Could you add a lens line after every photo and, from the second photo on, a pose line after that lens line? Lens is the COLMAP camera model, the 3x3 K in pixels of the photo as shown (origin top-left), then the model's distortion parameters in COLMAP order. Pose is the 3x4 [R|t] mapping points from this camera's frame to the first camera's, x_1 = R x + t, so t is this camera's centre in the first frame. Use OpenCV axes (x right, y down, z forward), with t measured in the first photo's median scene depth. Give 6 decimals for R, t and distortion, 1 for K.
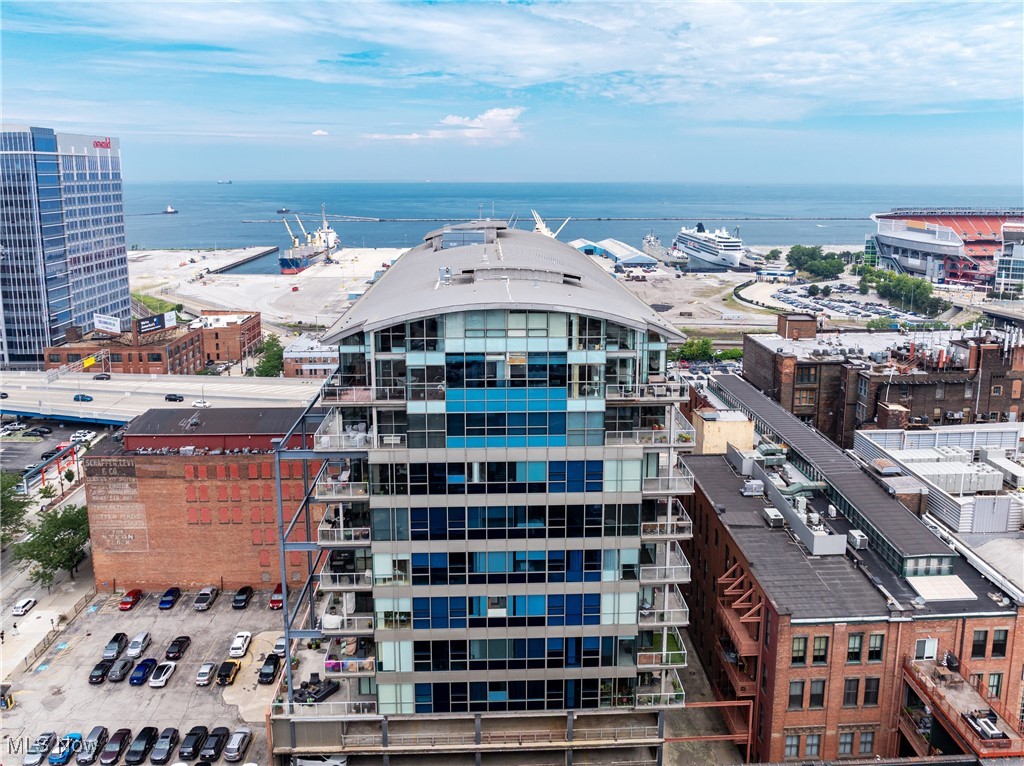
lens RADIAL K [[790.0, 0, 507.6], [0, 790.0, 331.9], [0, 0, 1]] dist [-0.055641, 0.031619]
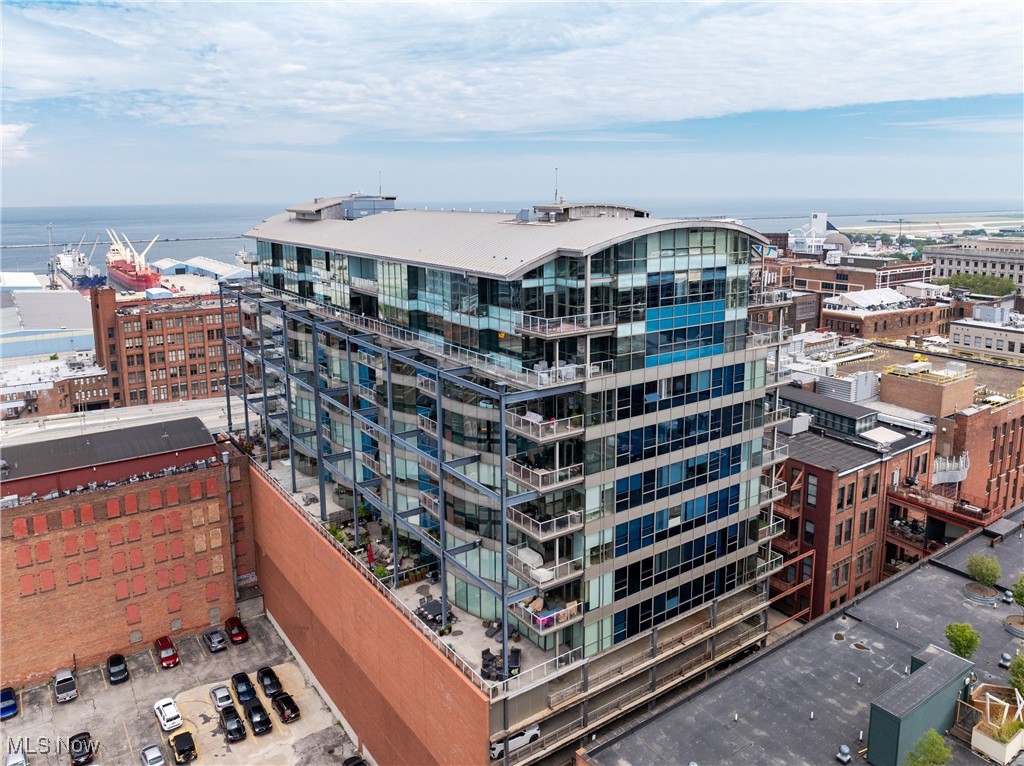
lens RADIAL K [[761.9, 0, 515.1], [0, 761.9, 344.6], [0, 0, 1]] dist [-0.056947, 0.034414]
pose [[0.834494, -0.106581, 0.540610, -0.704092], [0.109534, 0.993621, 0.026813, 0.067283], [-0.540020, 0.036840, 0.840846, 0.241505]]
